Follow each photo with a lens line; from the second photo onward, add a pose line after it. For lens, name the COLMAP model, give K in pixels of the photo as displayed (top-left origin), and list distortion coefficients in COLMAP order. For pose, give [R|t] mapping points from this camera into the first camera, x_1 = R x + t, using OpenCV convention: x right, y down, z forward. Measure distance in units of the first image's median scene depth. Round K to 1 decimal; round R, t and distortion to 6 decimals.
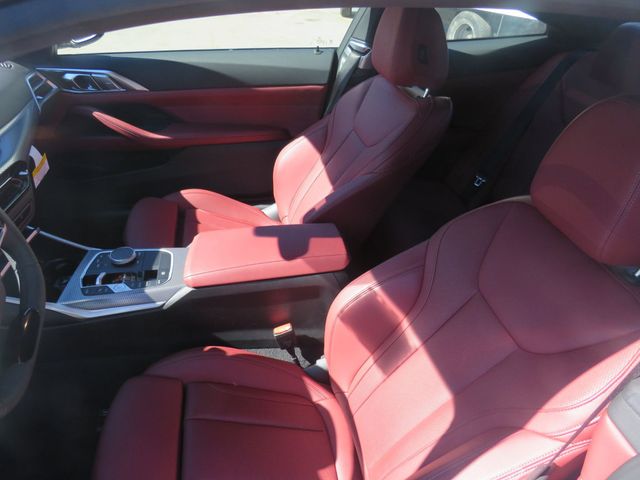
lens RADIAL K [[500.4, 0, 313.5], [0, 500.4, 239.7], [0, 0, 1]] dist [0.004745, 0.005548]
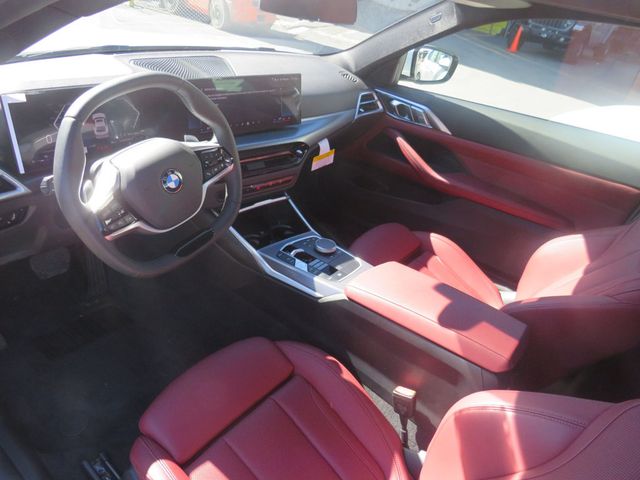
lens RADIAL K [[490.5, 0, 320.0], [0, 490.5, 240.0], [0, 0, 1]] dist [0.066591, 0.005308]
pose [[0.660279, 0.414168, -0.626495, 0.287082], [-0.502134, 0.863778, 0.041822, -0.018638], [0.558474, 0.286971, 0.778302, 0.140876]]
